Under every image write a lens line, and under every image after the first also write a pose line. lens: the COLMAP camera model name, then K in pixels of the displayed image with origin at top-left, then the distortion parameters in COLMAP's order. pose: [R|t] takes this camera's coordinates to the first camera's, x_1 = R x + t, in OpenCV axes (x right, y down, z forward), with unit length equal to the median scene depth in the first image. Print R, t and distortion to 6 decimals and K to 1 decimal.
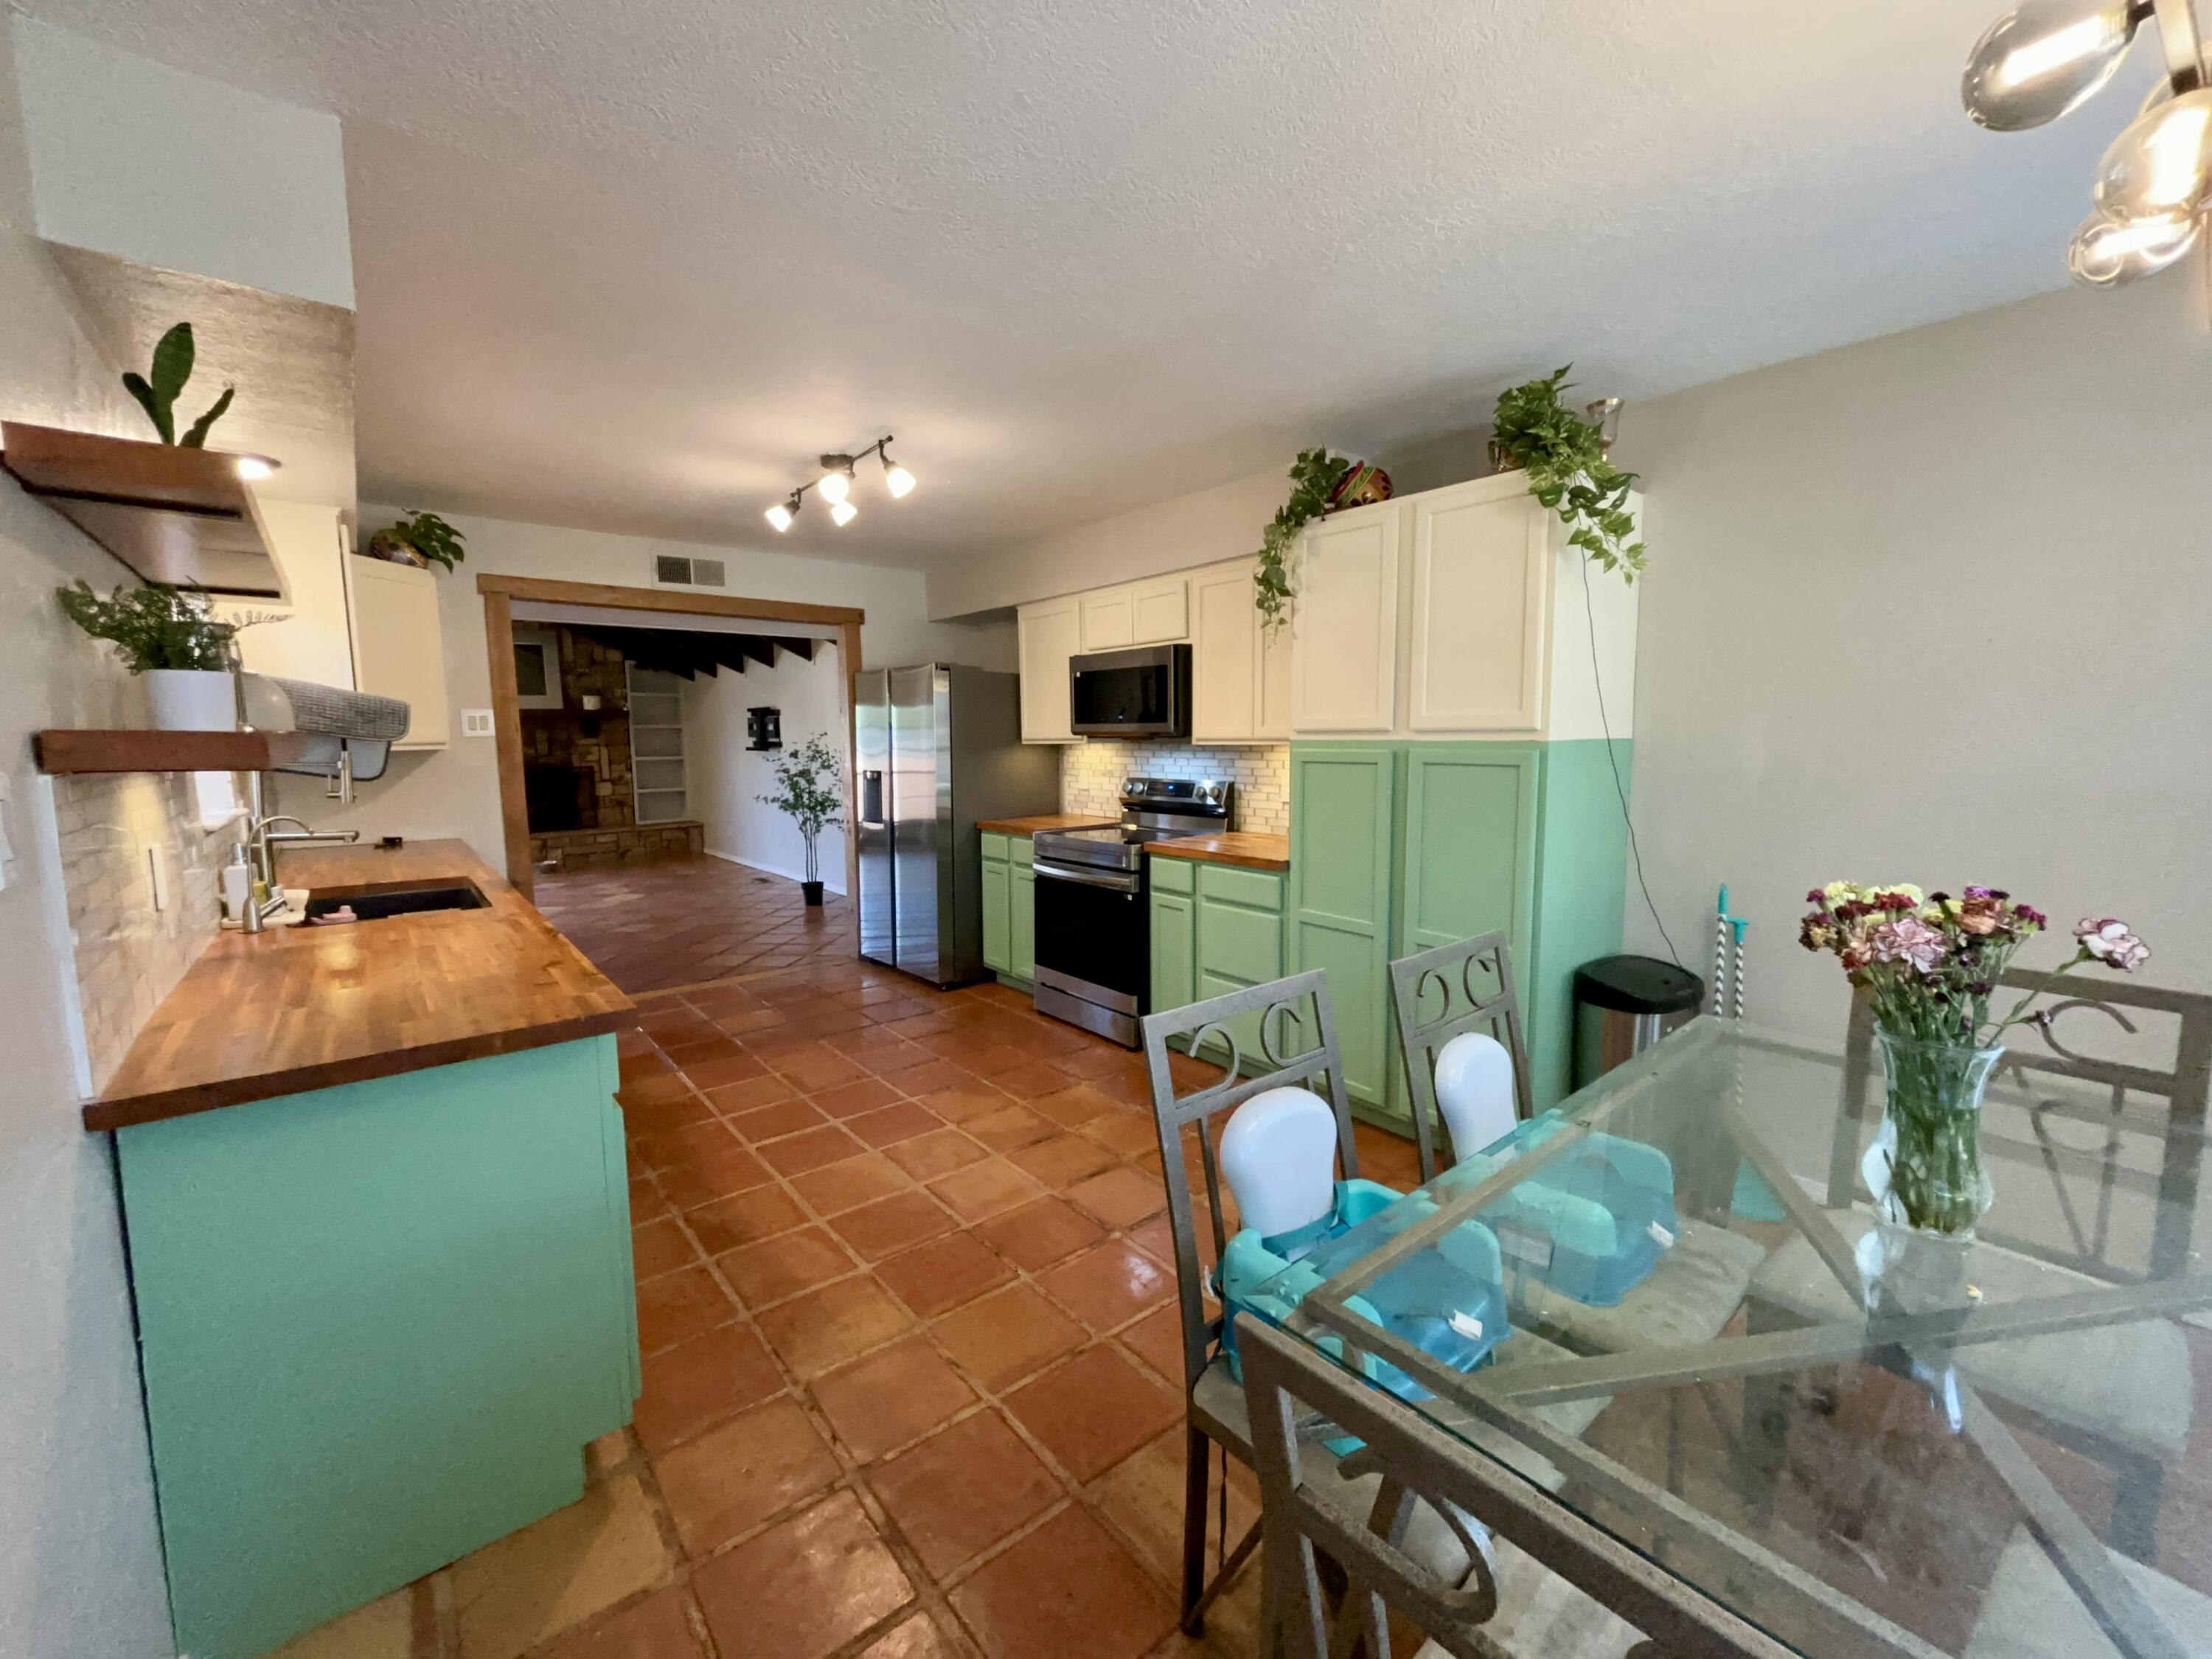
lens RADIAL K [[878.8, 0, 1106.0], [0, 878.8, 829.5], [0, 0, 1]] dist [0.000217, -0.000050]
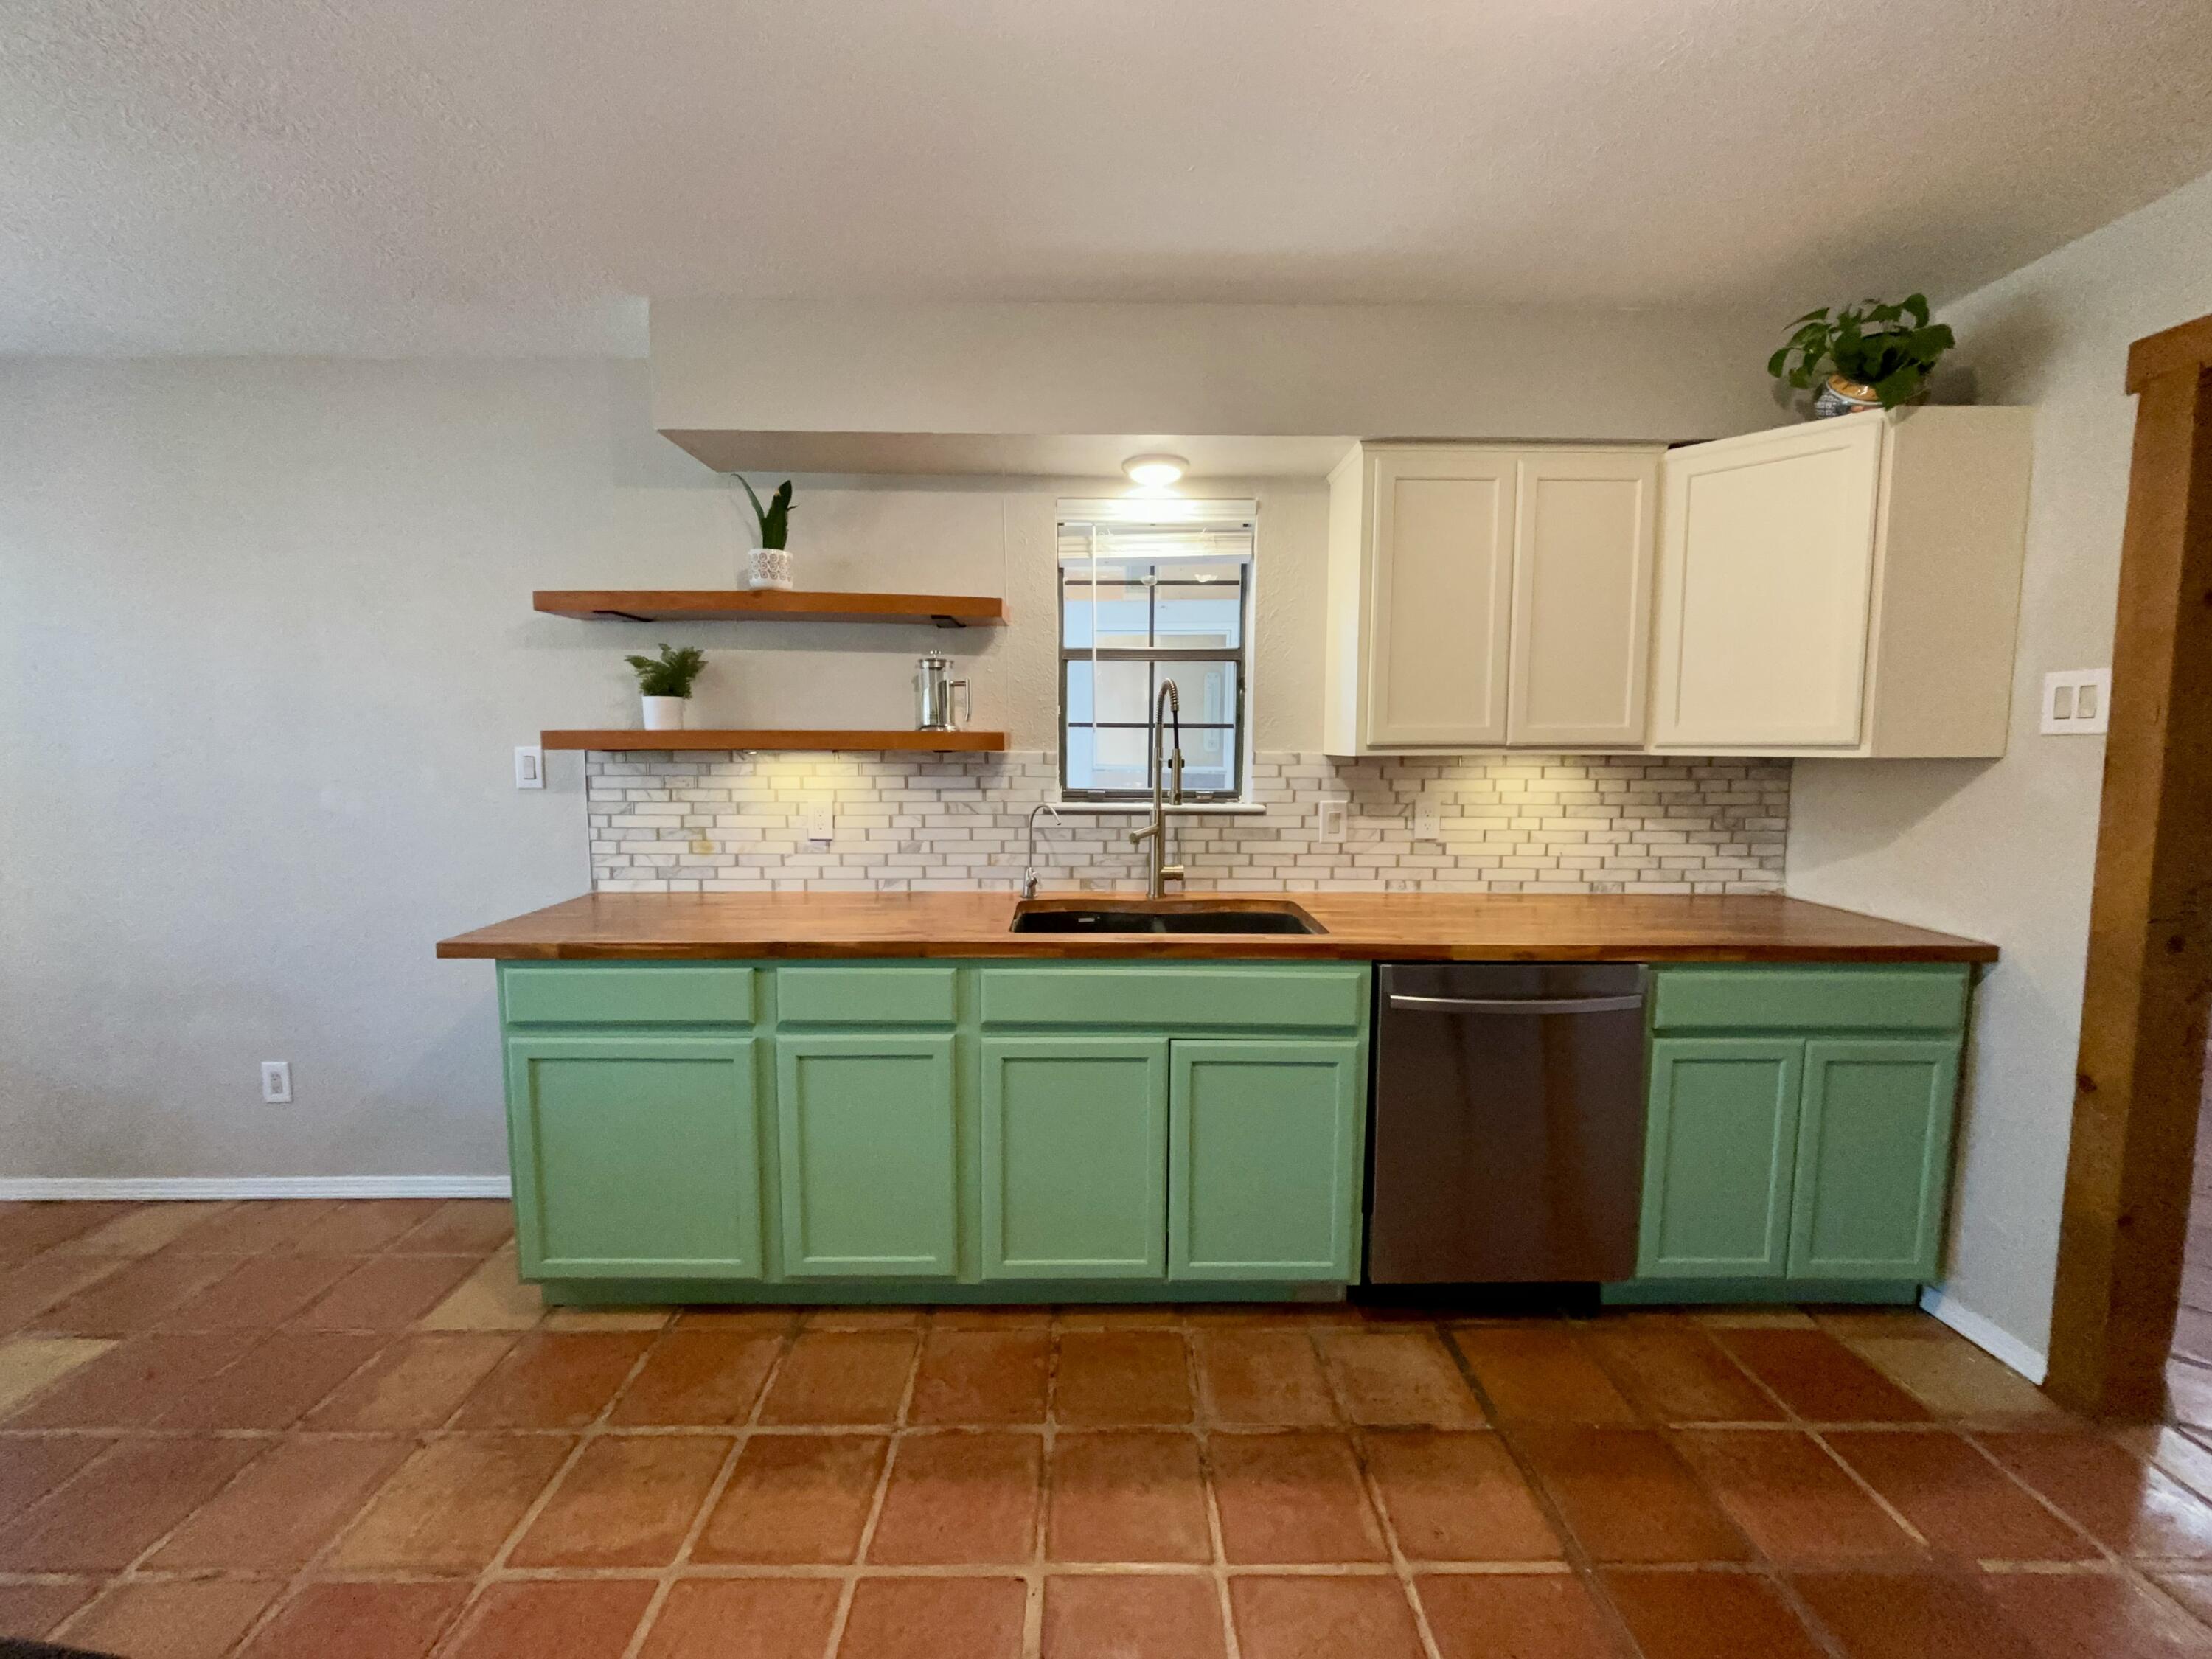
lens RADIAL K [[900.8, 0, 1100.8], [0, 900.8, 822.1], [0, 0, 1]] dist [0.002141, -0.000073]
pose [[-0.626105, 0.089830, -0.774547, -0.052278], [-0.080418, 0.980605, 0.178734, -0.104477], [0.775580, 0.174194, -0.606738, 0.919972]]
